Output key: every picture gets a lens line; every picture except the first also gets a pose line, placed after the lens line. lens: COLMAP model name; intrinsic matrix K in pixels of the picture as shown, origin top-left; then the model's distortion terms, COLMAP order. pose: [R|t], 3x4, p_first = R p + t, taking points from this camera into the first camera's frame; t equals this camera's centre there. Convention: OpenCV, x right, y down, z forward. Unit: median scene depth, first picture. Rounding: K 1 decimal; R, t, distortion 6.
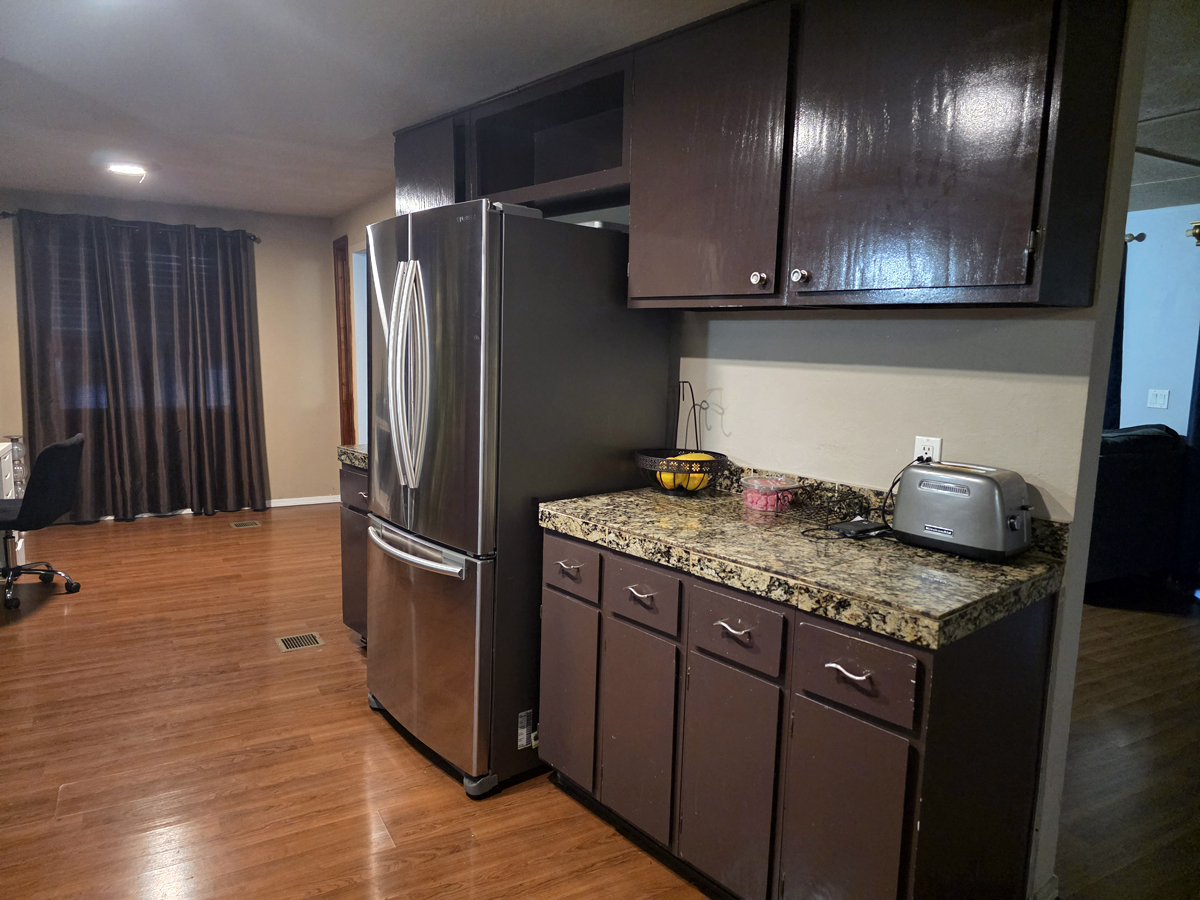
lens RADIAL K [[799.6, 0, 599.1], [0, 799.6, 453.2], [0, 0, 1]] dist [0.058582, -0.051339]
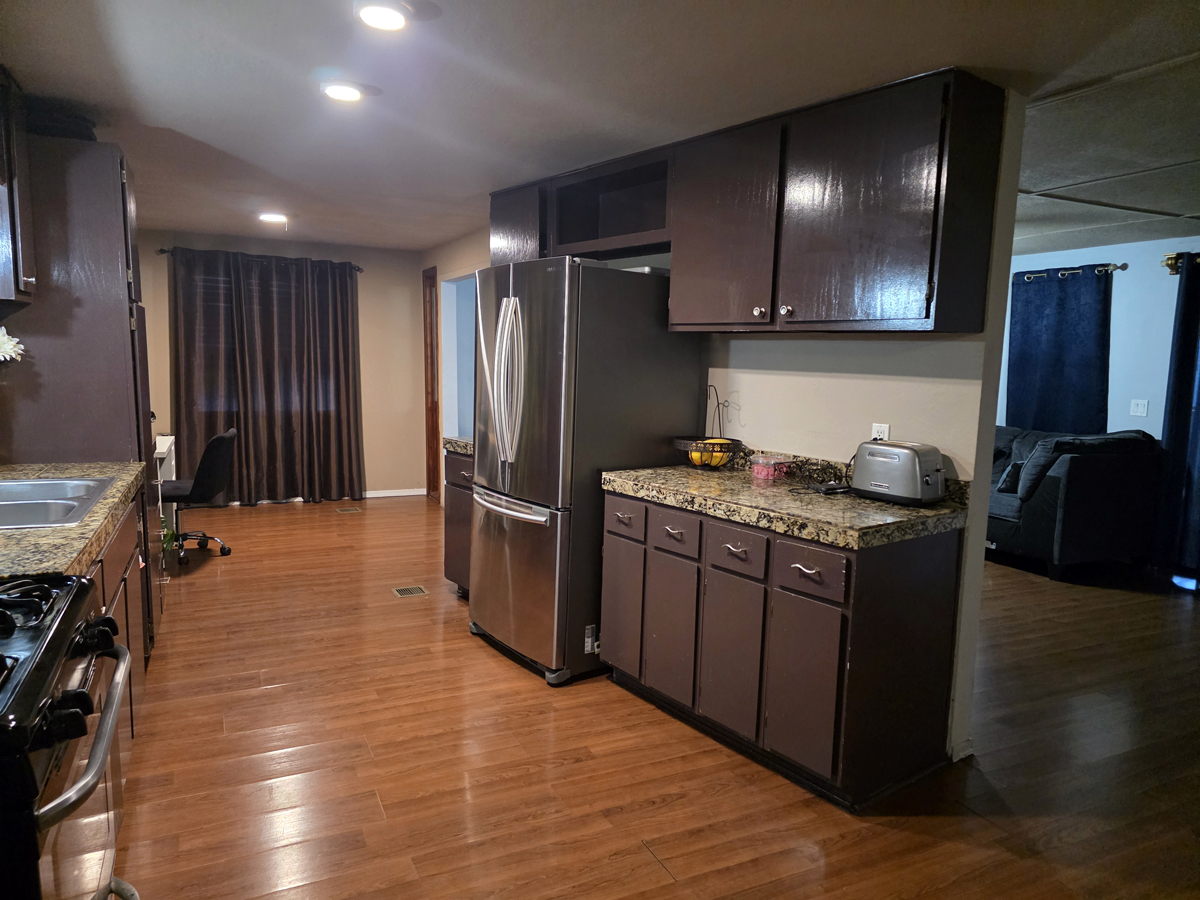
lens RADIAL K [[796.7, 0, 601.2], [0, 796.7, 455.7], [0, 0, 1]] dist [0.070793, -0.059709]
pose [[0.998116, 0.010414, -0.060460, 0.006245], [-0.011394, 0.999809, -0.015895, 0.057606], [0.060283, 0.016554, 0.998044, -0.389527]]
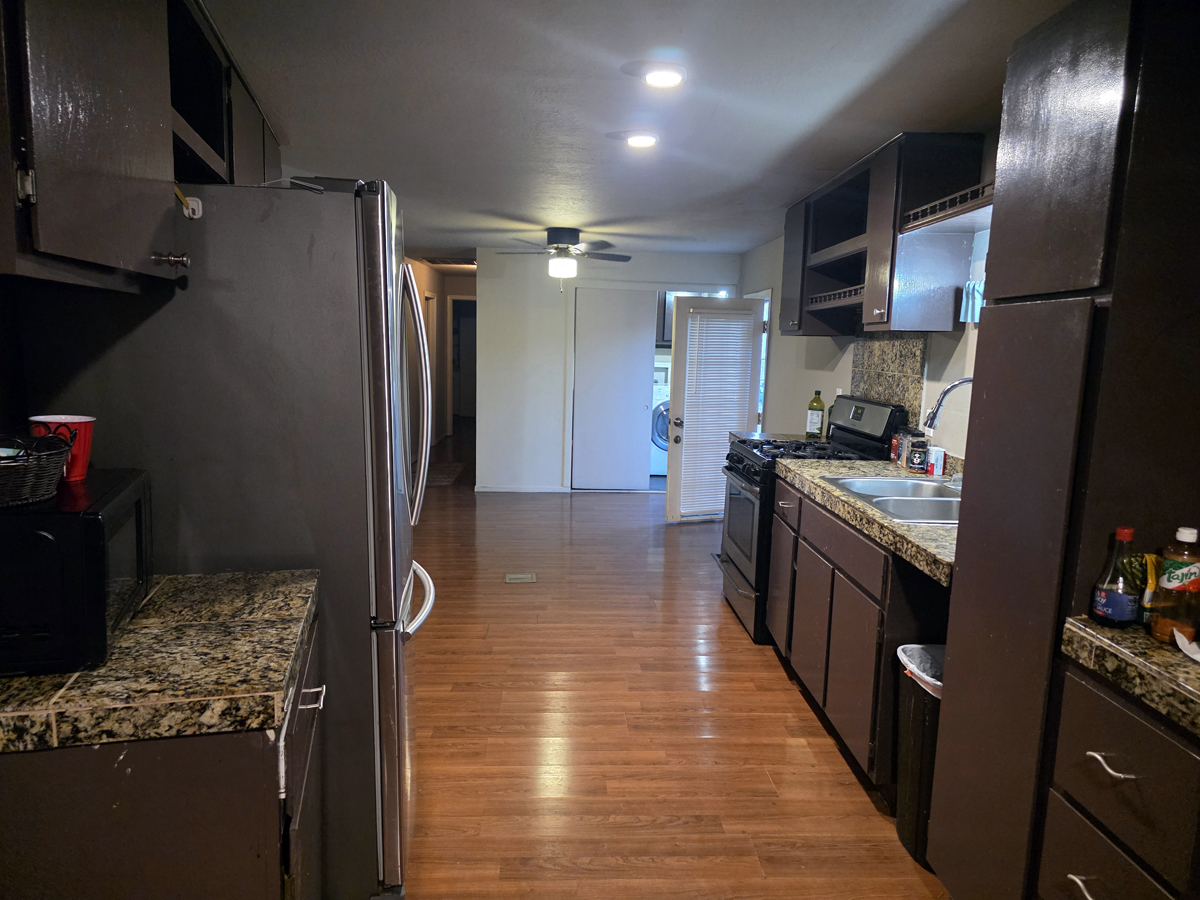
lens RADIAL K [[802.5, 0, 607.8], [0, 802.5, 450.1], [0, 0, 1]] dist [0.071689, -0.068085]
pose [[-0.898457, -0.108271, 0.425503, -0.895104], [0.010541, 0.963519, 0.267431, -0.300728], [-0.438935, 0.244760, -0.864539, 1.853354]]
